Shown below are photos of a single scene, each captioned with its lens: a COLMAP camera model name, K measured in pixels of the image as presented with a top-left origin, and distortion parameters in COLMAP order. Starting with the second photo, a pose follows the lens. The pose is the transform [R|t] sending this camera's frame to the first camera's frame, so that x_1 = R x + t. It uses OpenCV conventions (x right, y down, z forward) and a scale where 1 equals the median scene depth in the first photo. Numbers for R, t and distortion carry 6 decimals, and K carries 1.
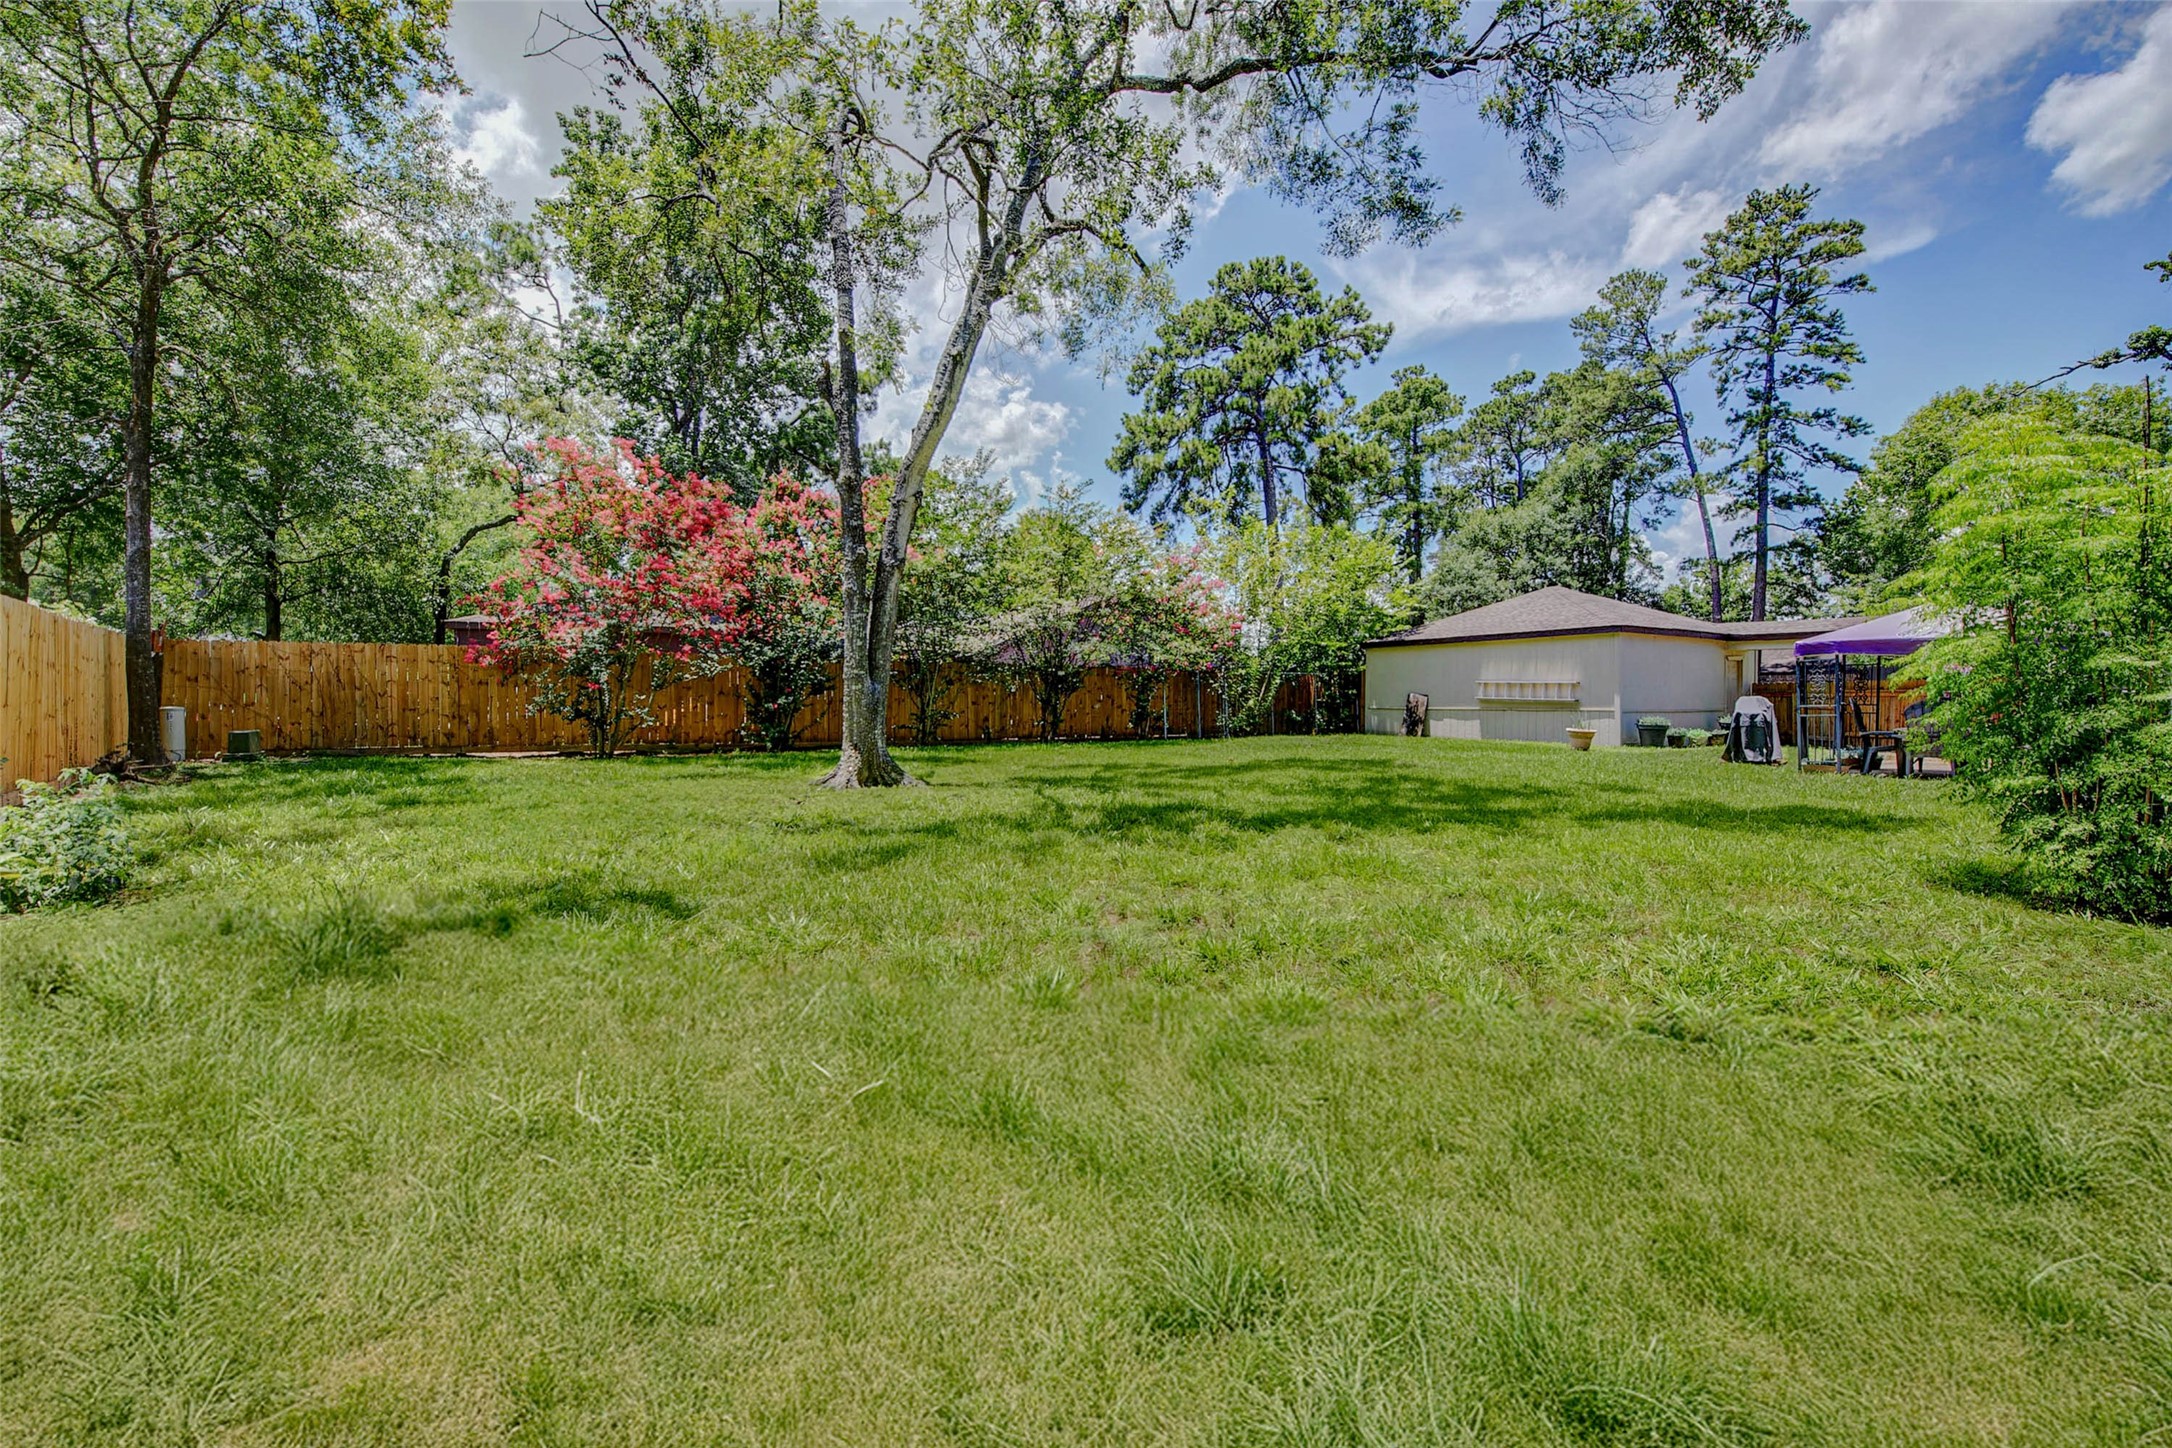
lens RADIAL K [[854.1, 0, 1093.7], [0, 854.1, 721.9], [0, 0, 1]] dist [-0.021247, -0.000309]
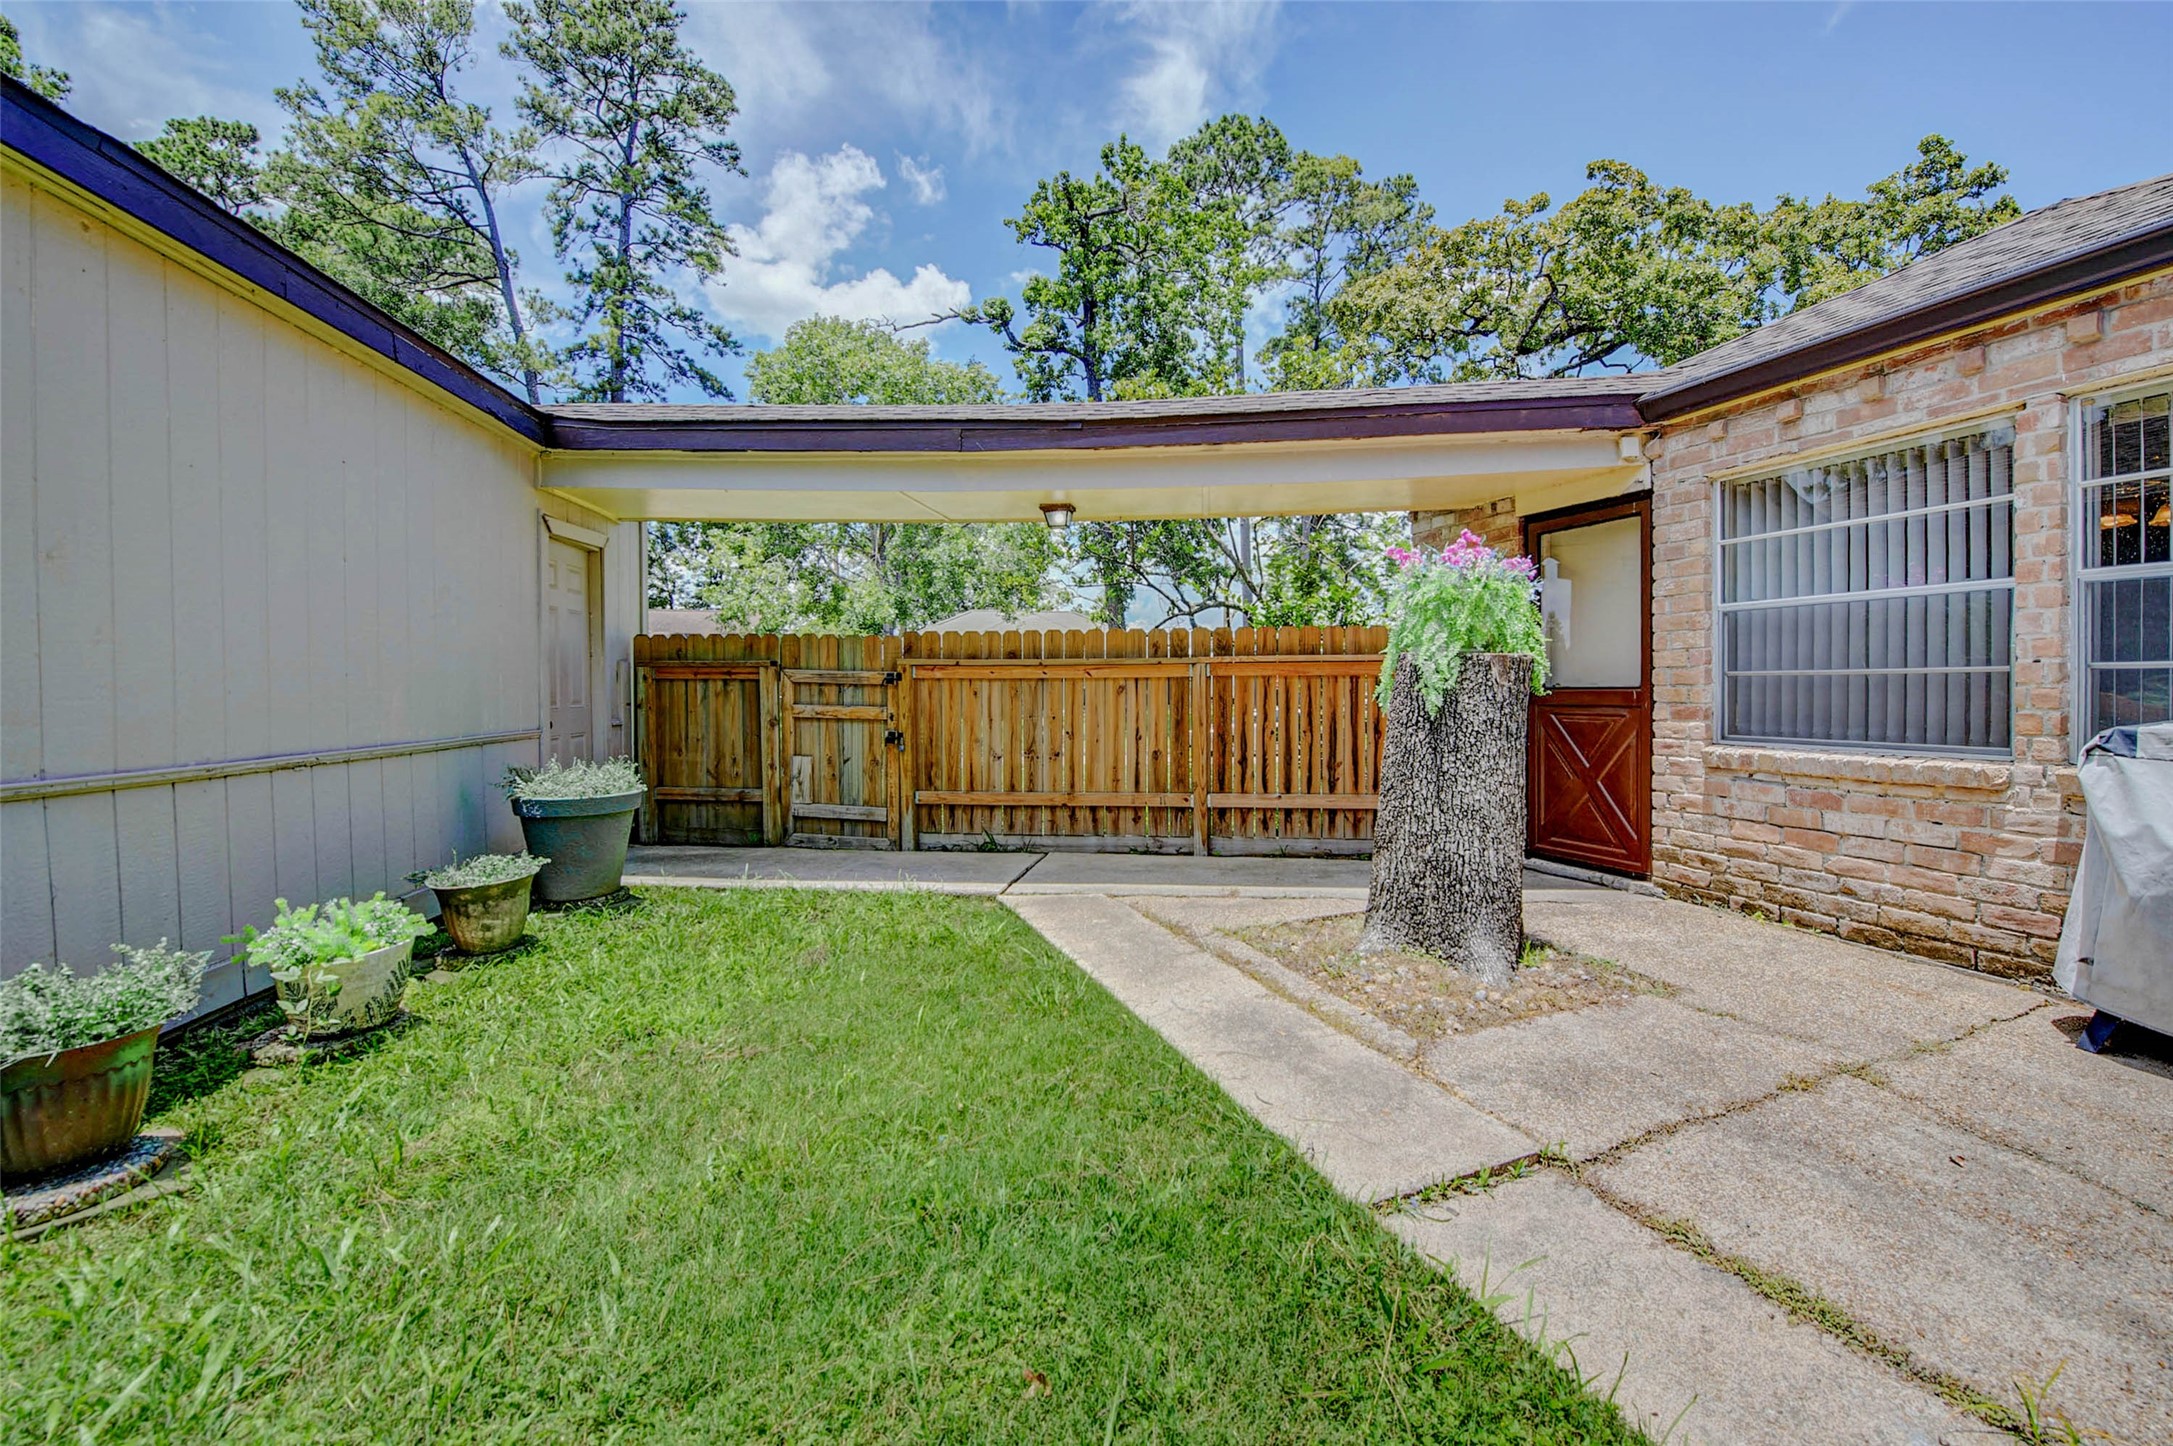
lens RADIAL K [[890.1, 0, 1121.2], [0, 890.1, 692.6], [0, 0, 1]] dist [-0.021406, -0.000037]
pose [[0.370434, -0.007304, 0.928830, 0.264988], [0.030055, 0.999540, -0.004127, -0.009146], [-0.928372, 0.029444, 0.370484, 0.342448]]
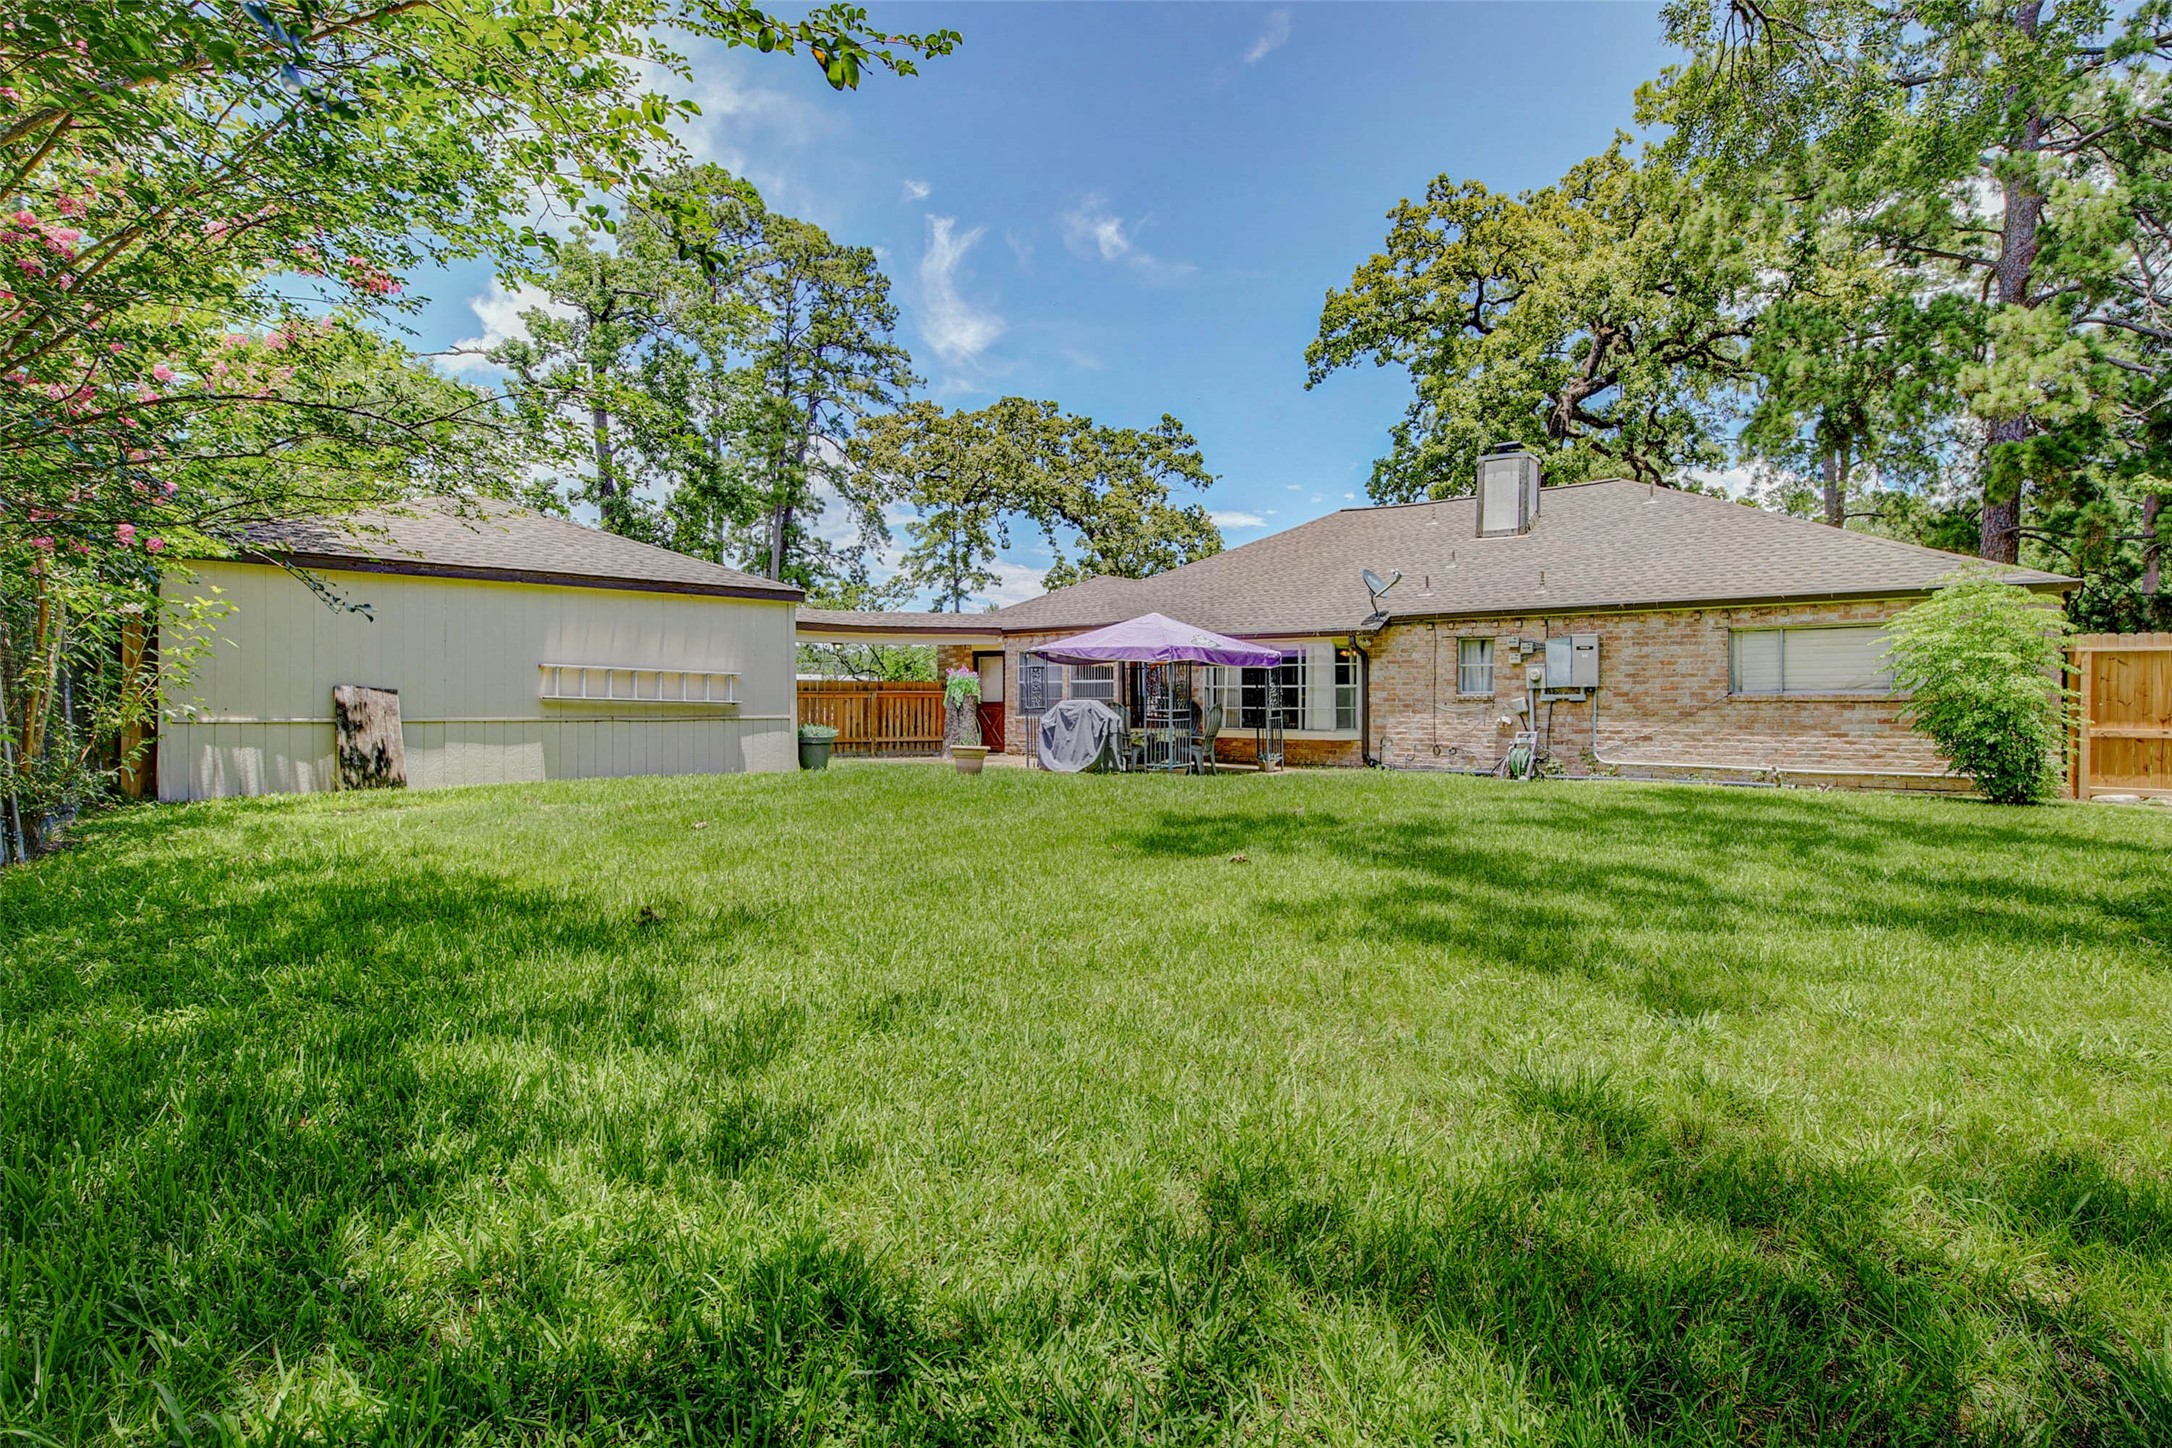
lens RADIAL K [[1048.9, 0, 1094.4], [0, 1048.9, 714.8], [0, 0, 1]] dist [-0.006447, -0.001255]
pose [[-0.180162, -0.013404, 0.983546, -0.079797], [0.025337, 0.999512, 0.018263, -0.010111], [-0.983311, 0.028211, -0.179734, 0.367857]]
